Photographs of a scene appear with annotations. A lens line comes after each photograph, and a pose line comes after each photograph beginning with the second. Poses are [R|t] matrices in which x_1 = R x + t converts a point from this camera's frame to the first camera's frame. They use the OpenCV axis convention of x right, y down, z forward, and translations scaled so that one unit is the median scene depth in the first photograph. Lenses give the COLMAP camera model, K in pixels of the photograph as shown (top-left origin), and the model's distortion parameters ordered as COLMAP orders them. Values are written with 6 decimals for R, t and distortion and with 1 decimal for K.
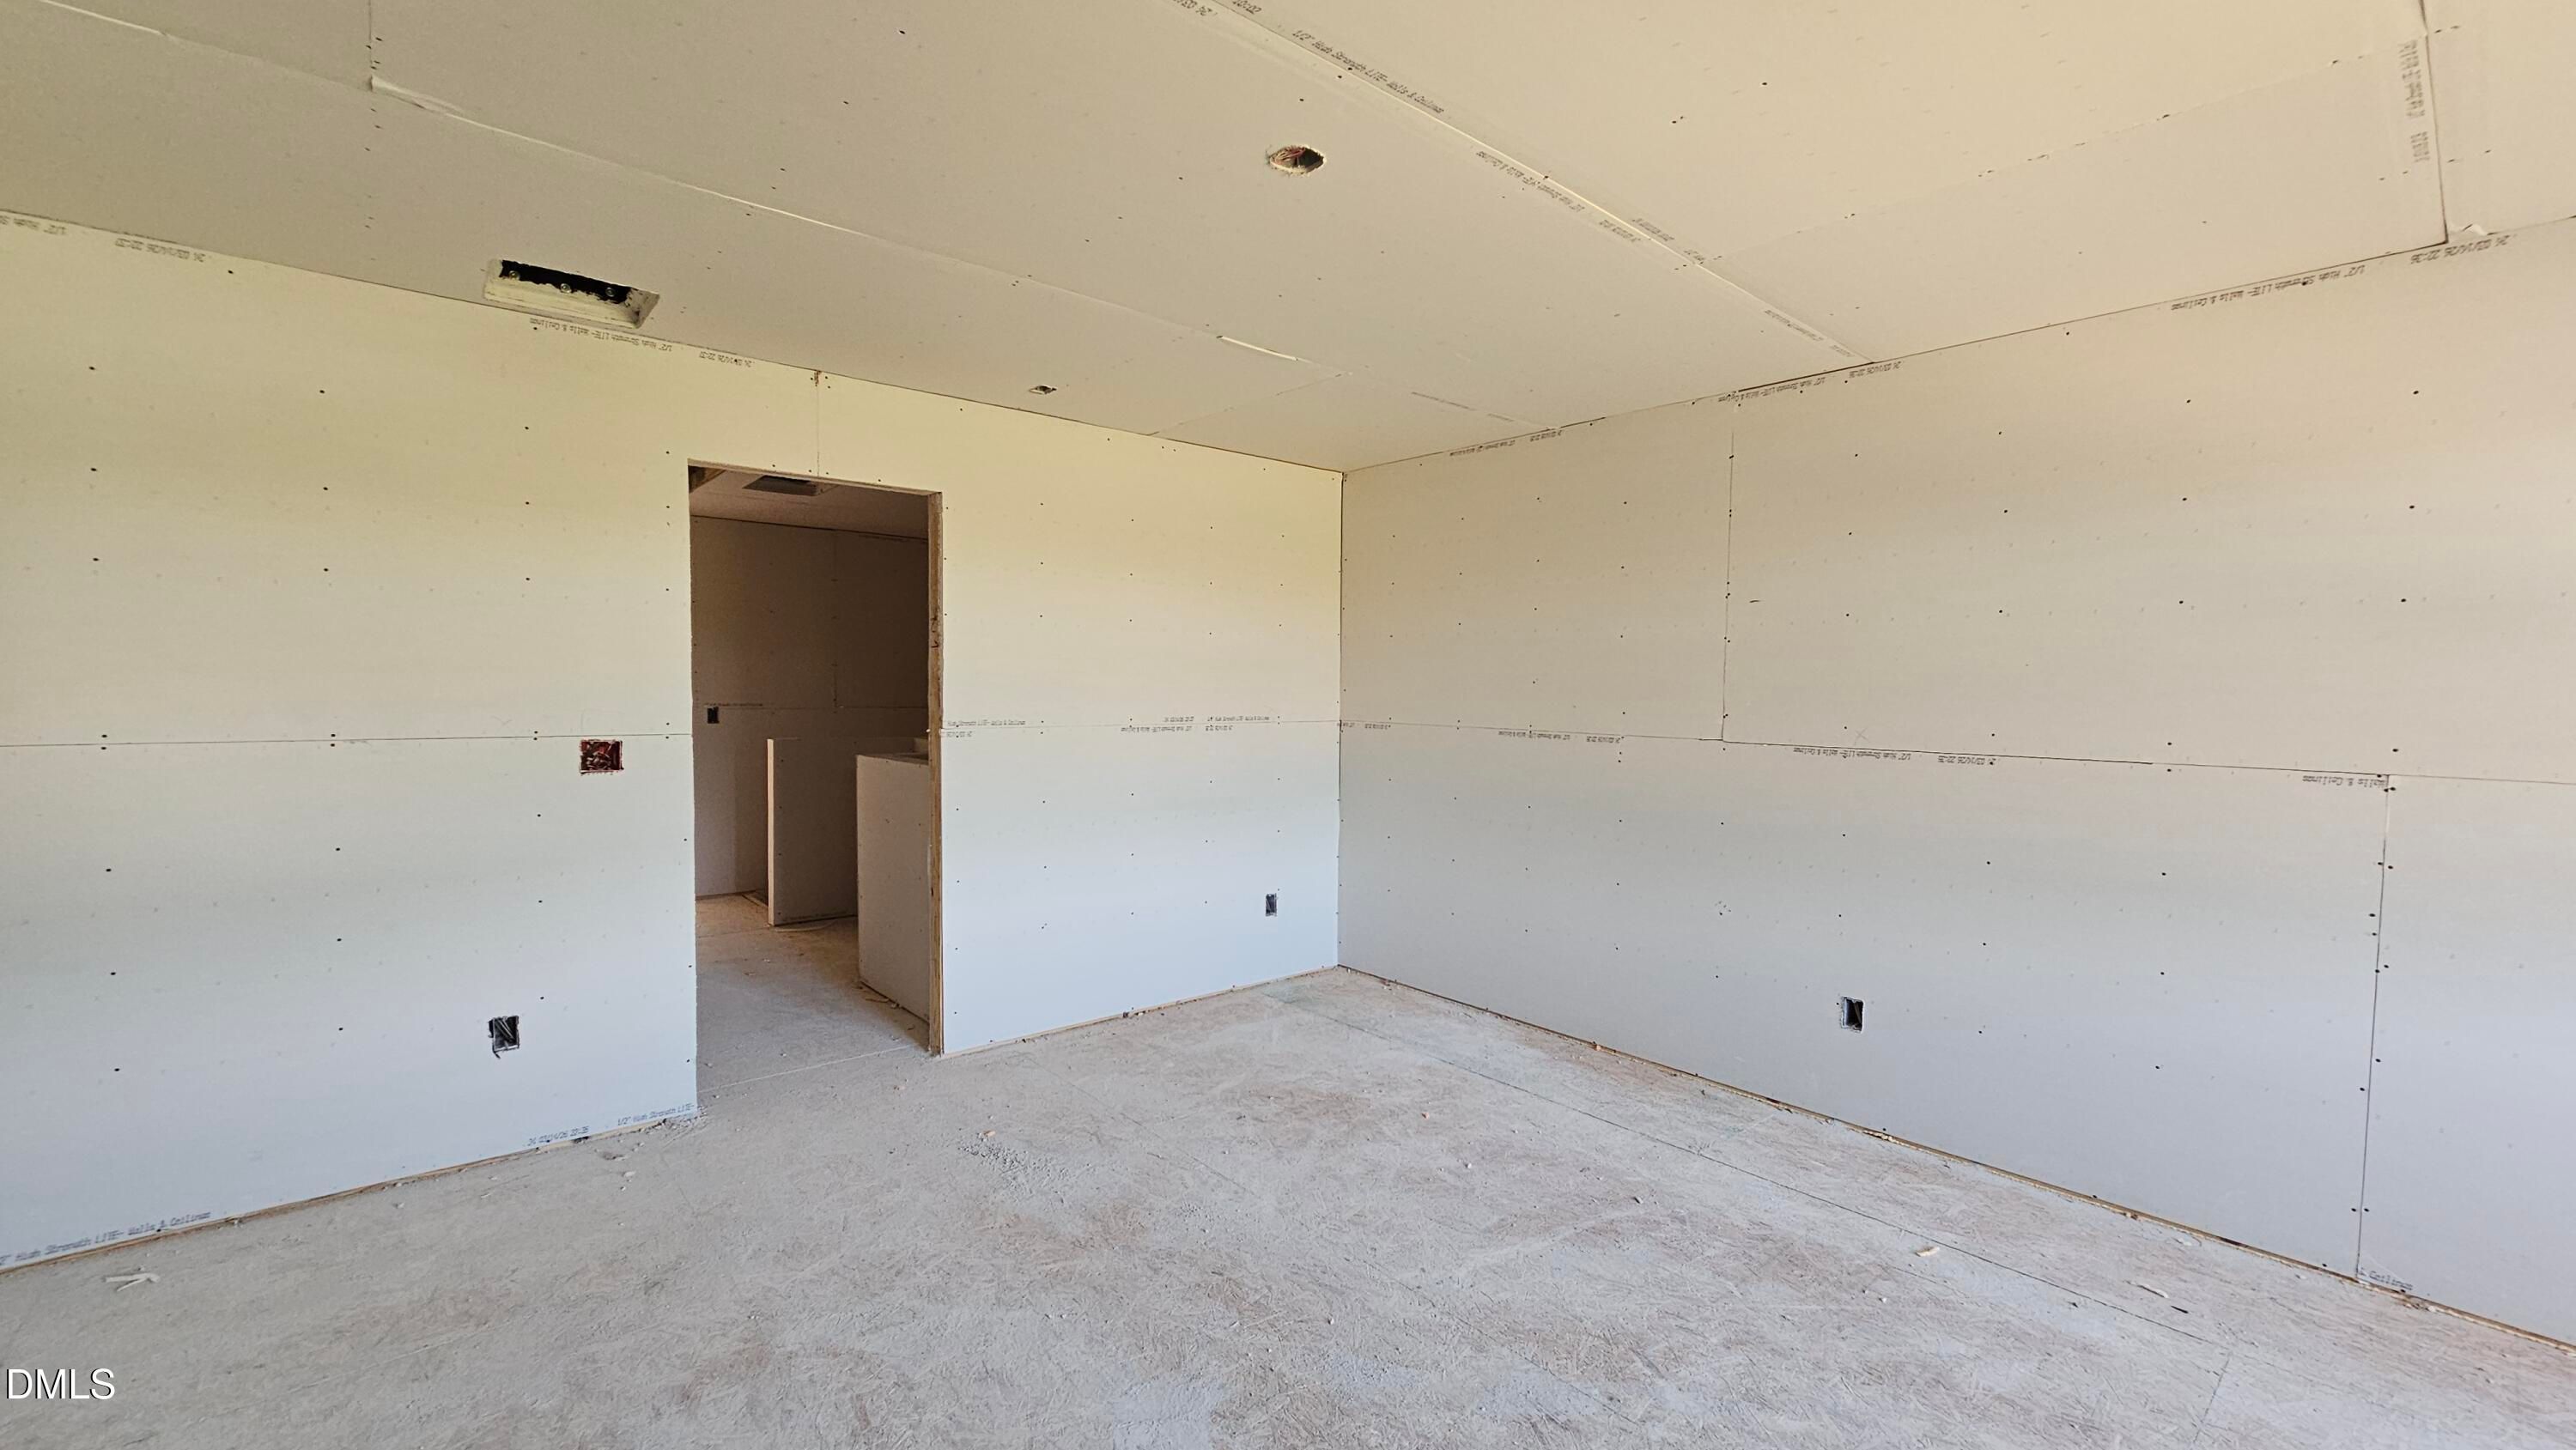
lens RADIAL K [[1047.6, 0, 1294.0], [0, 1047.6, 734.5], [0, 0, 1]] dist [0.000755, -0.000412]
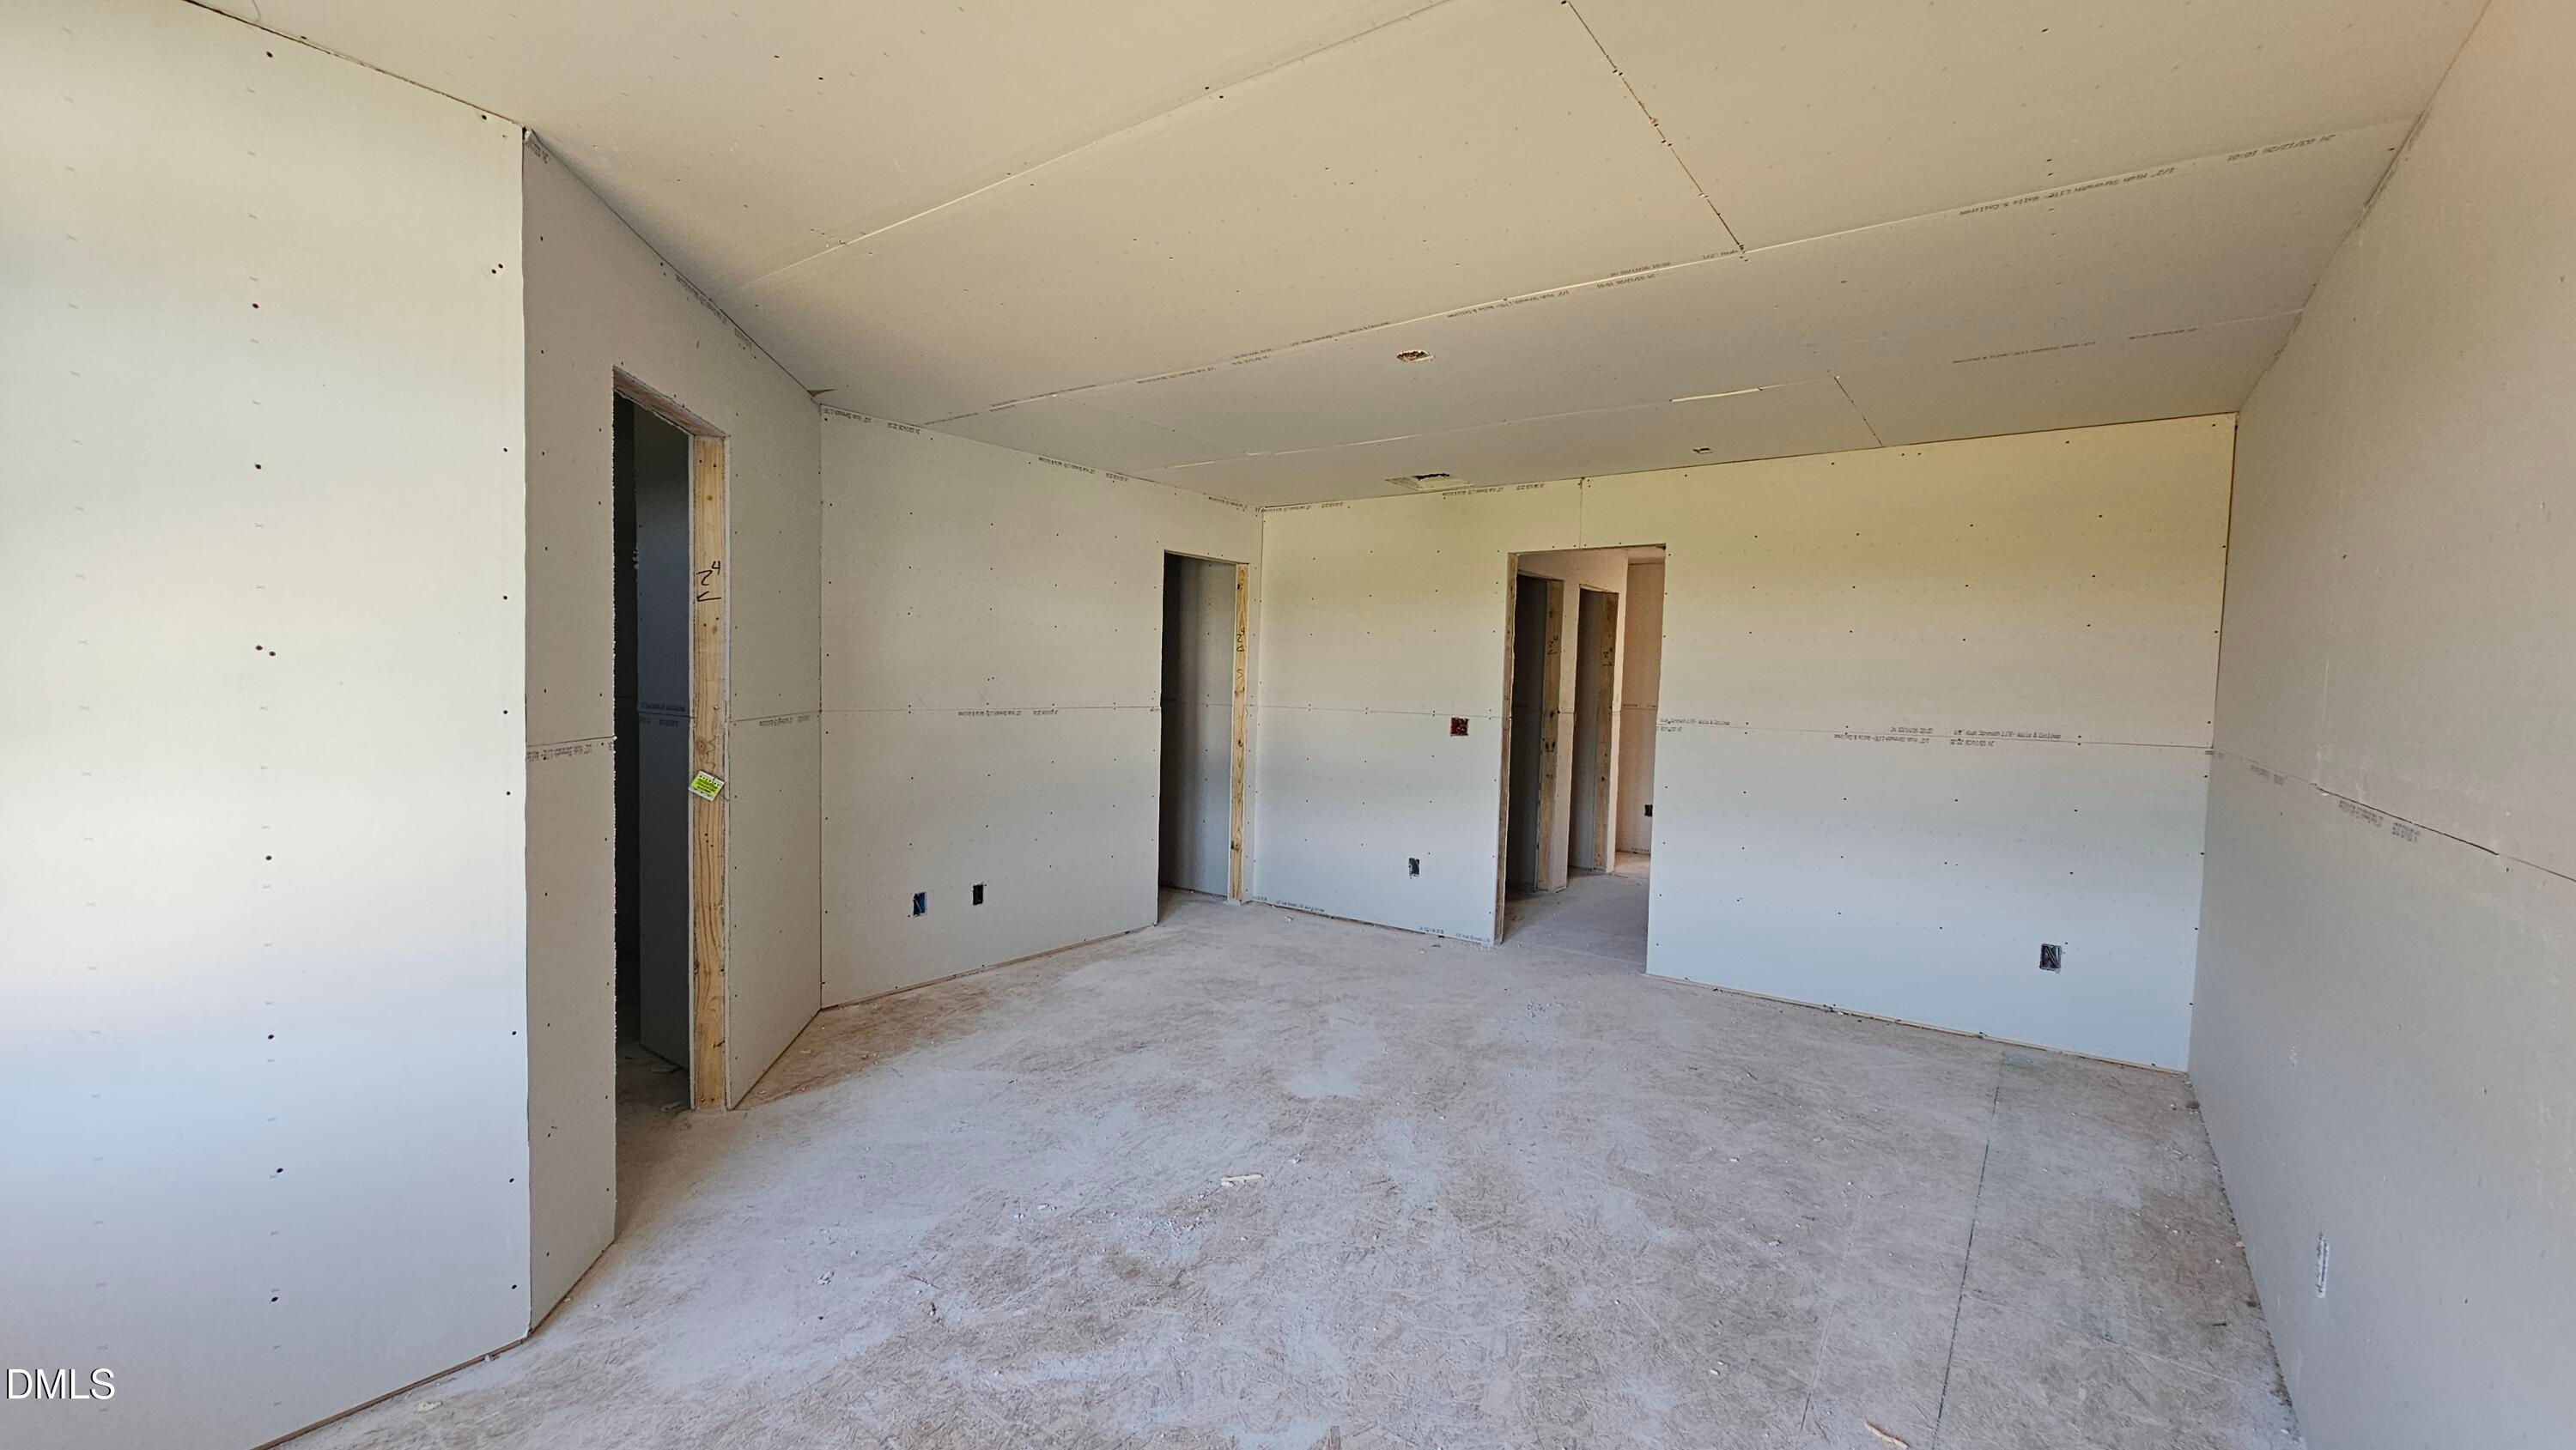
lens RADIAL K [[1047.6, 0, 1294.0], [0, 1047.6, 734.5], [0, 0, 1]] dist [0.000755, -0.000412]
pose [[0.221663, 0.045721, -0.974051, 0.919455], [-0.067091, 0.997248, 0.031542, -0.003400], [0.972813, 0.058358, 0.224120, 0.292307]]
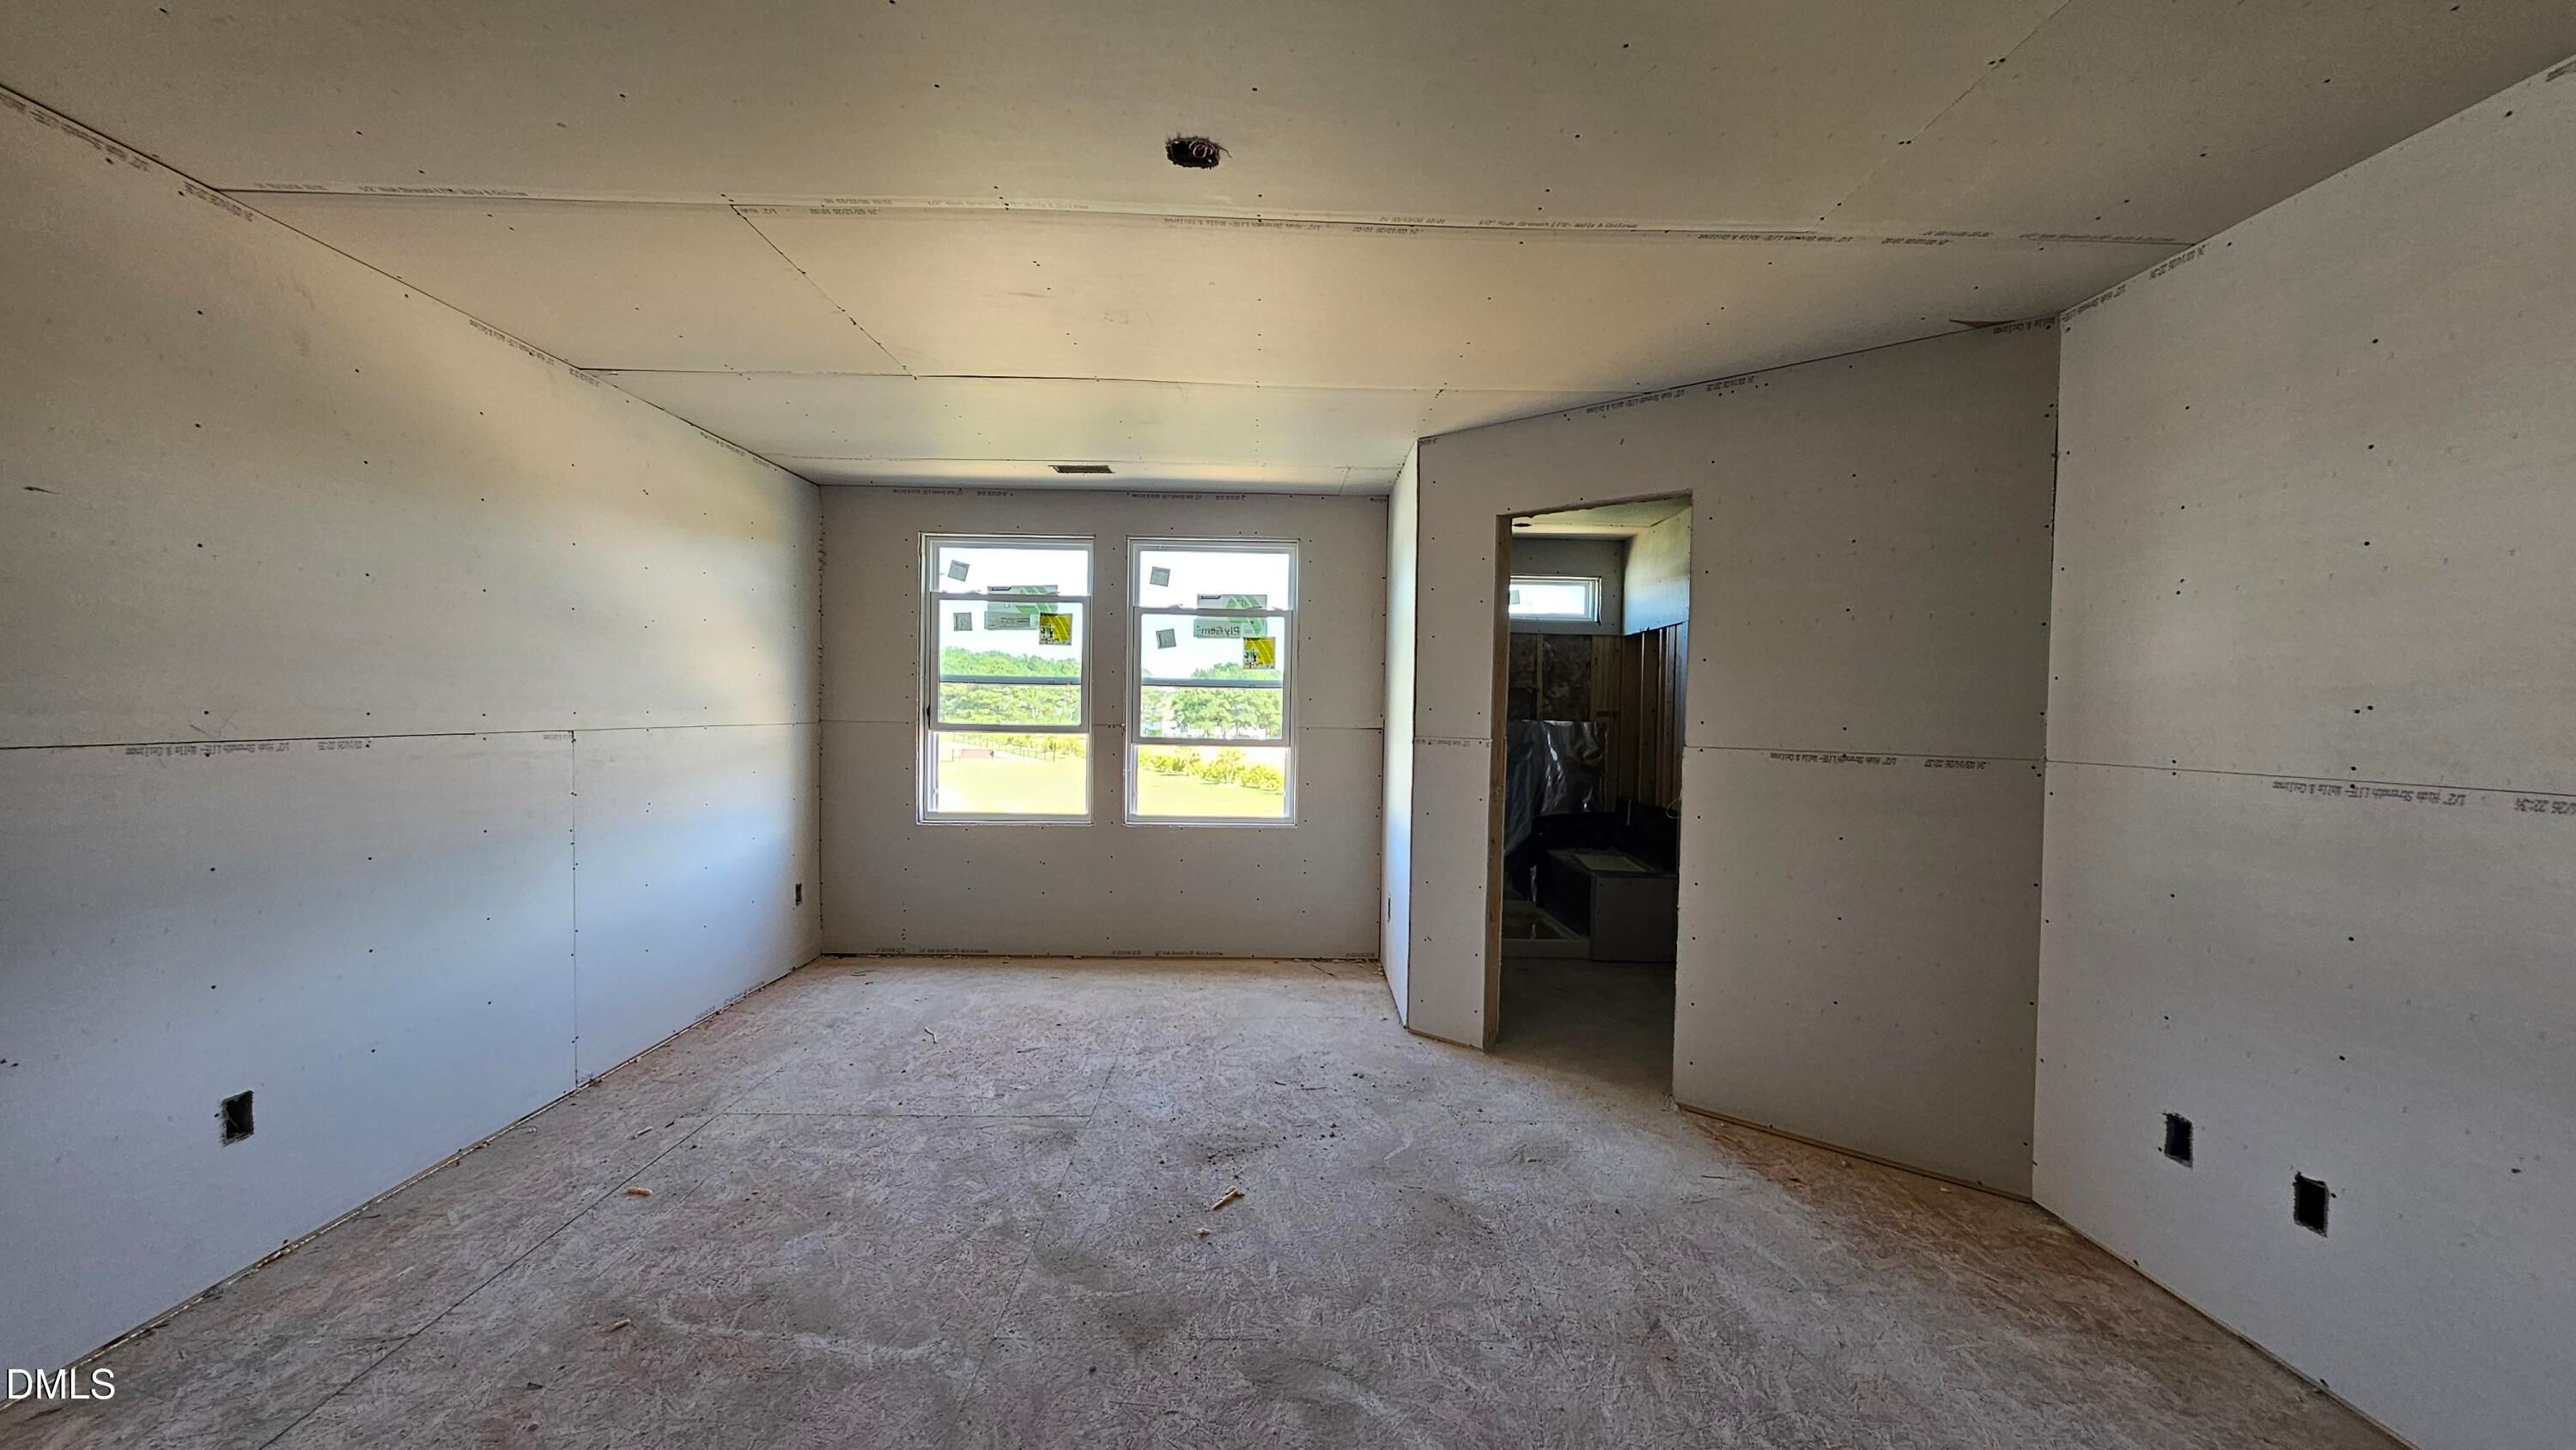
lens RADIAL K [[1047.6, 0, 1294.0], [0, 1047.6, 734.5], [0, 0, 1]] dist [0.000755, -0.000412]
pose [[-0.763964, -0.038630, 0.644101, -0.437947], [0.003556, 0.997939, 0.064069, -0.030868], [-0.645249, 0.051237, -0.762252, 1.029671]]
